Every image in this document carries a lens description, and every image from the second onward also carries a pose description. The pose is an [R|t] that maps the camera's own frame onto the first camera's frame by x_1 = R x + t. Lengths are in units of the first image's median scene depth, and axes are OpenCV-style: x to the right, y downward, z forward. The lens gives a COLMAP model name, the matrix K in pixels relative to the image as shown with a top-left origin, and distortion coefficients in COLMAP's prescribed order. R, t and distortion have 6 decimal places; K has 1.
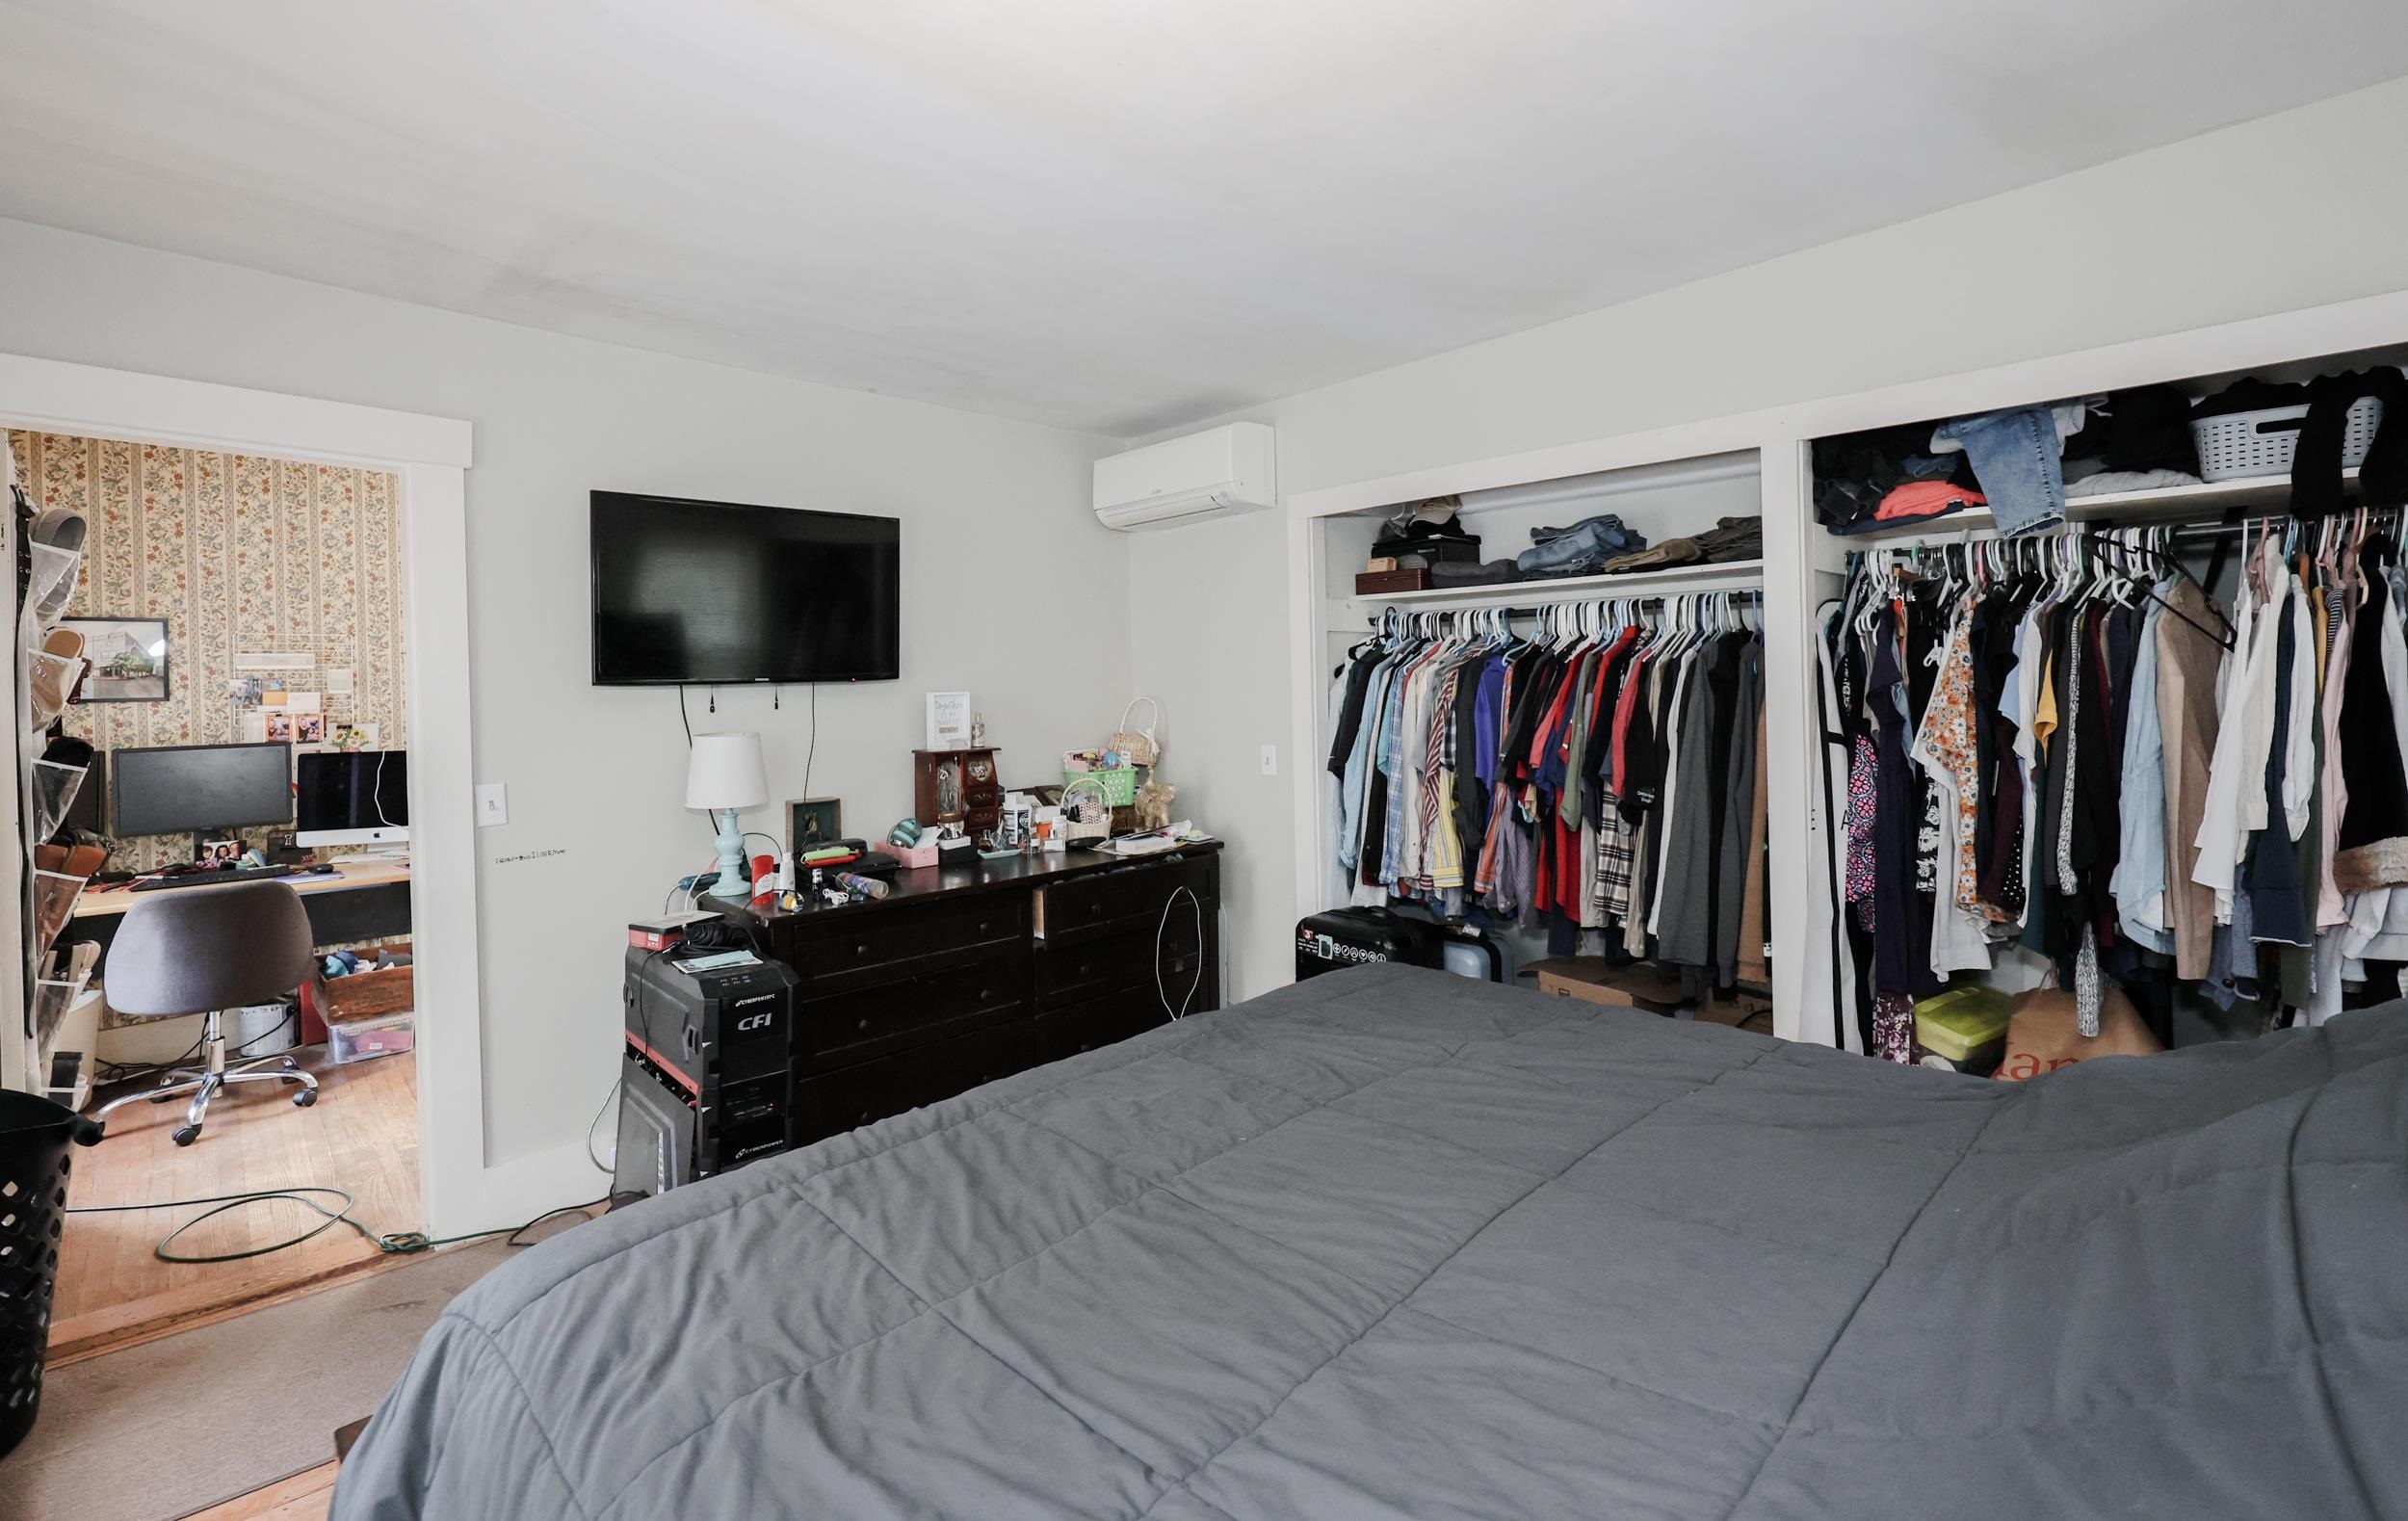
lens RADIAL K [[1023.1, 0, 1204.8], [0, 1023.1, 704.9], [0, 0, 1]] dist [0.000604, 0.000111]
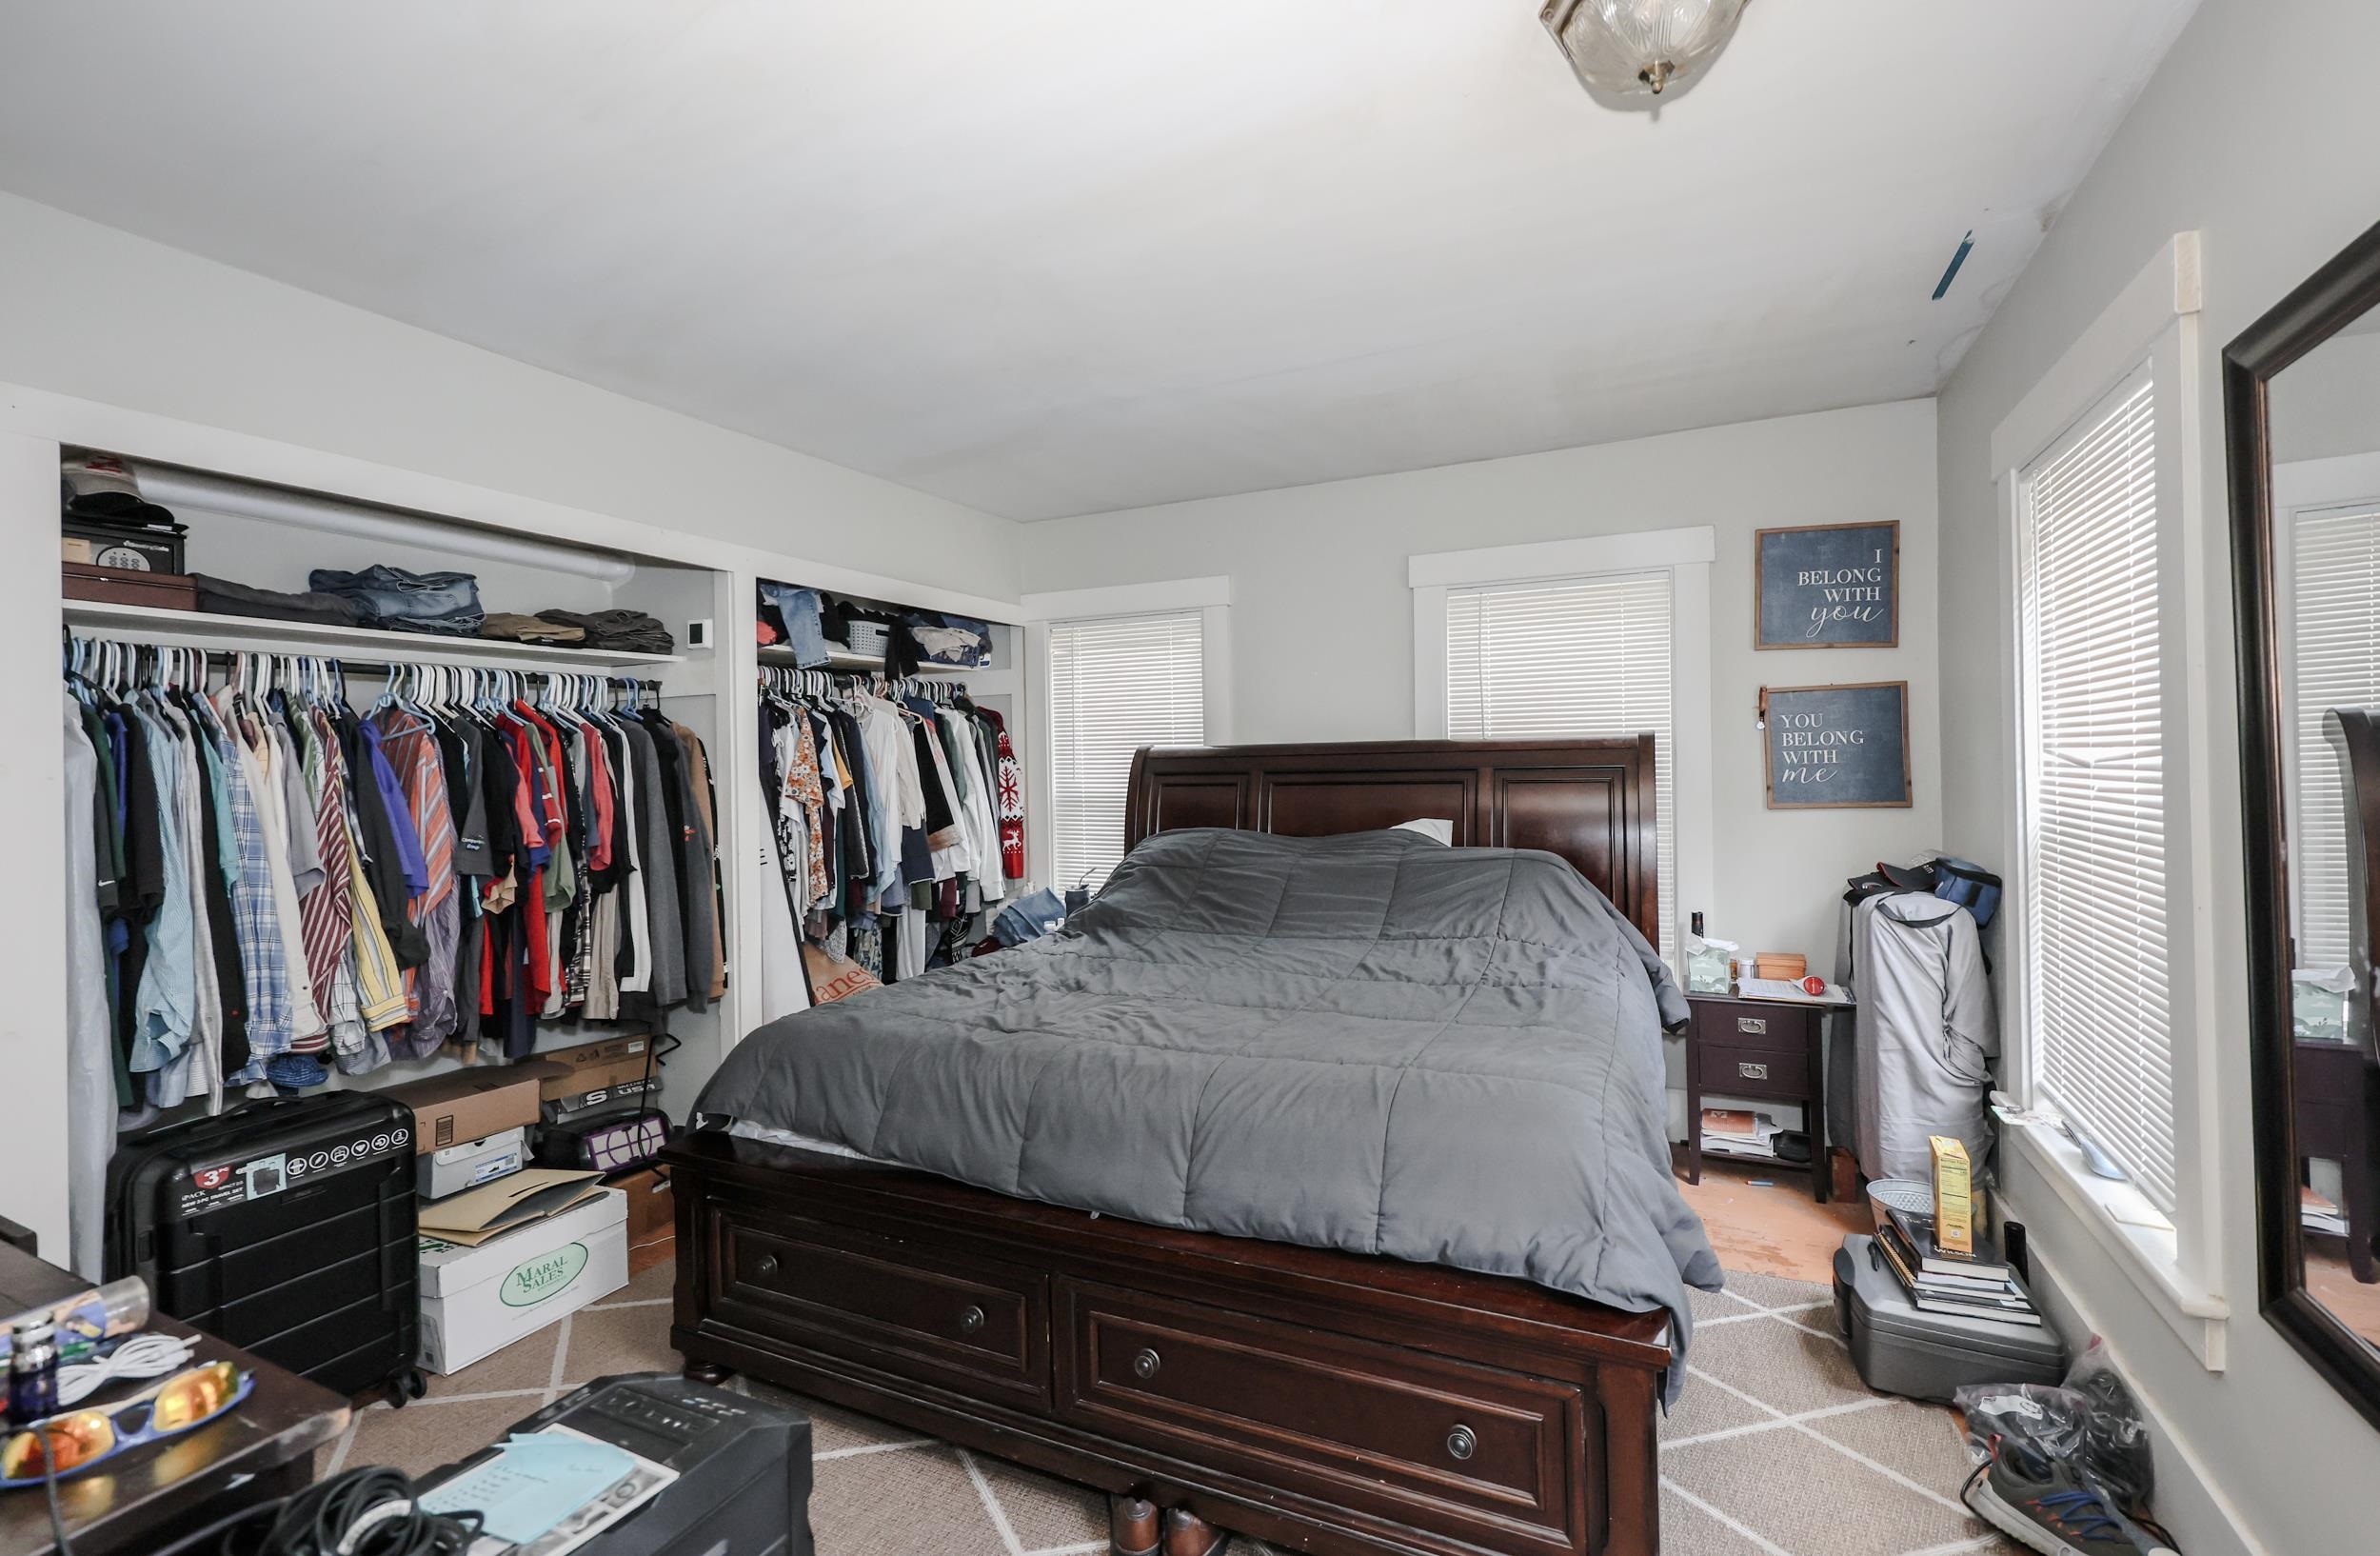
lens RADIAL K [[1077.4, 0, 1198.4], [0, 1077.4, 751.8], [0, 0, 1]] dist [-0.000974, -0.000111]
pose [[-0.345180, 0.018321, 0.938357, -0.757512], [0.029922, 0.999516, -0.008509, 0.000911], [-0.938059, 0.025140, -0.345562, 0.748019]]
